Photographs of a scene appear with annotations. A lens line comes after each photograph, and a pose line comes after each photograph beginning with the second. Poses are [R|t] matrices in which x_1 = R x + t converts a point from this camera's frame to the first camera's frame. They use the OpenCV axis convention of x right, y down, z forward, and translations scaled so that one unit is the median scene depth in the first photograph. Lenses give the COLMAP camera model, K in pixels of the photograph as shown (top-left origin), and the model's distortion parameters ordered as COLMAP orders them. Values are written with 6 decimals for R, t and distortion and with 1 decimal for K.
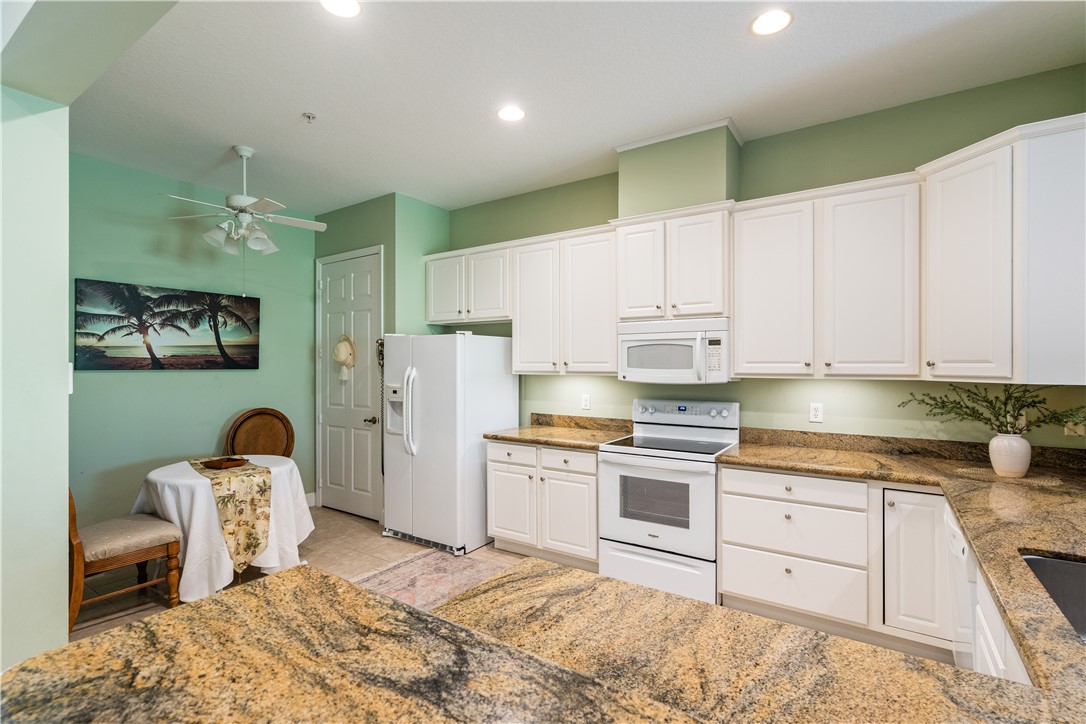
lens RADIAL K [[500.8, 0, 543.0], [0, 500.8, 362.0], [0, 0, 1]] dist [0.000515, 0.000117]
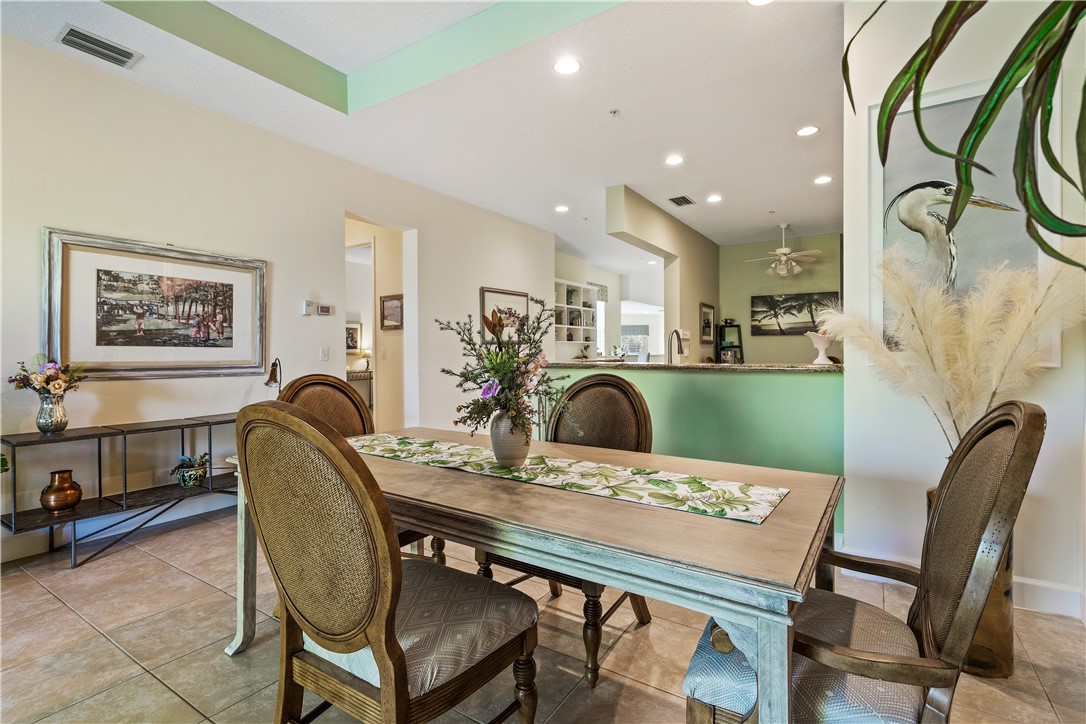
lens RADIAL K [[511.0, 0, 546.4], [0, 511.0, 351.0], [0, 0, 1]] dist [-0.000834, -0.000063]
pose [[0.018747, 0.000364, -0.999824, 1.348713], [0.008368, 0.999965, 0.000521, 0.073851], [0.999789, -0.008377, 0.018743, -0.004813]]
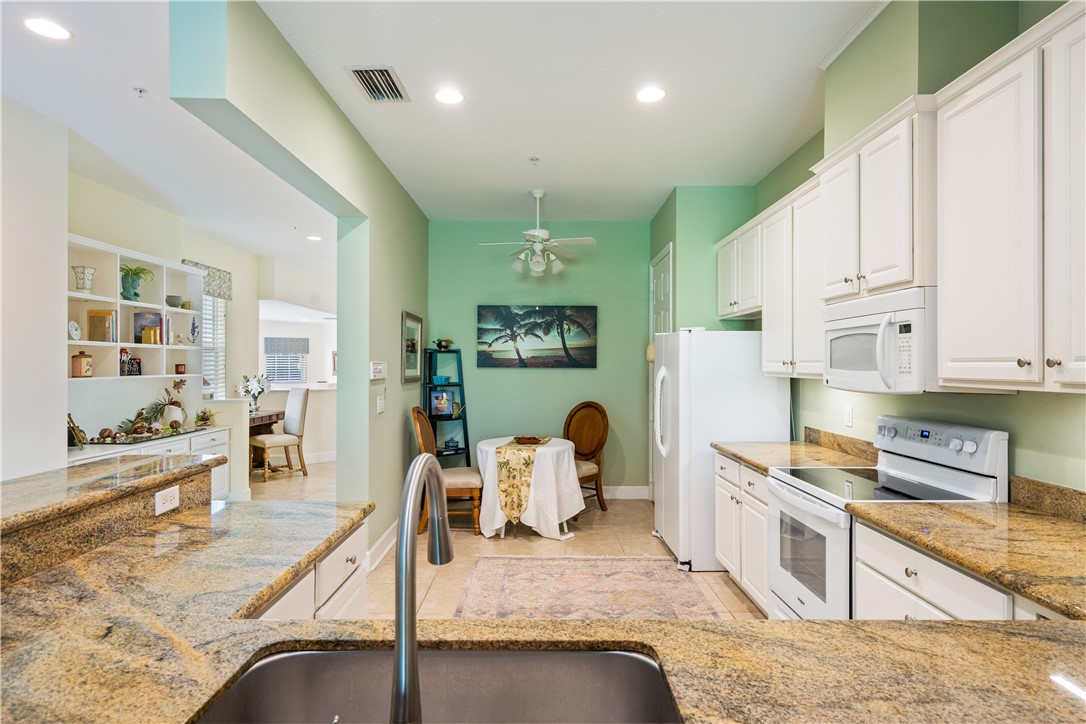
lens RADIAL K [[584.7, 0, 544.9], [0, 584.7, 363.0], [0, 0, 1]] dist [0.002054, 0.000708]
pose [[0.562437, -0.000053, -0.826840, 0.573963], [0.000699, 1.000000, 0.000411, 0.002700], [0.826840, -0.000809, 0.562437, 0.178056]]
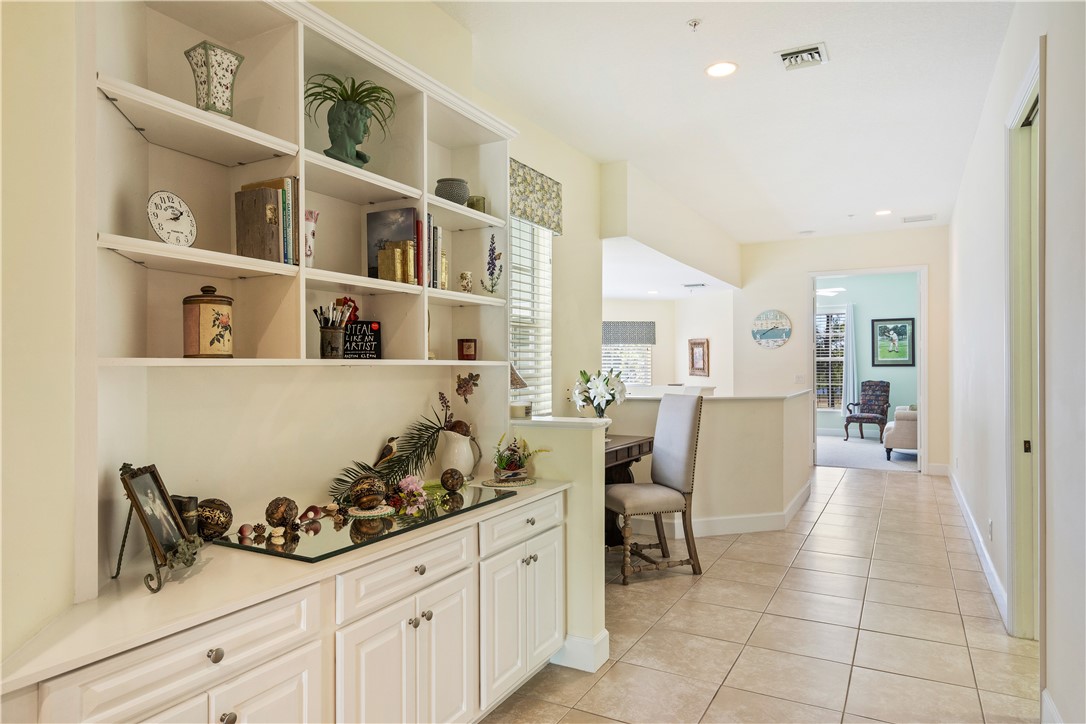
lens RADIAL K [[666.7, 0, 543.0], [0, 666.7, 362.0], [0, 0, 1]] dist [-0.000910, -0.000172]
pose [[0.092512, -0.007297, -0.995685, -0.434383], [0.005990, 0.999959, -0.006772, 0.038438], [0.995694, -0.005337, 0.092552, 0.266178]]
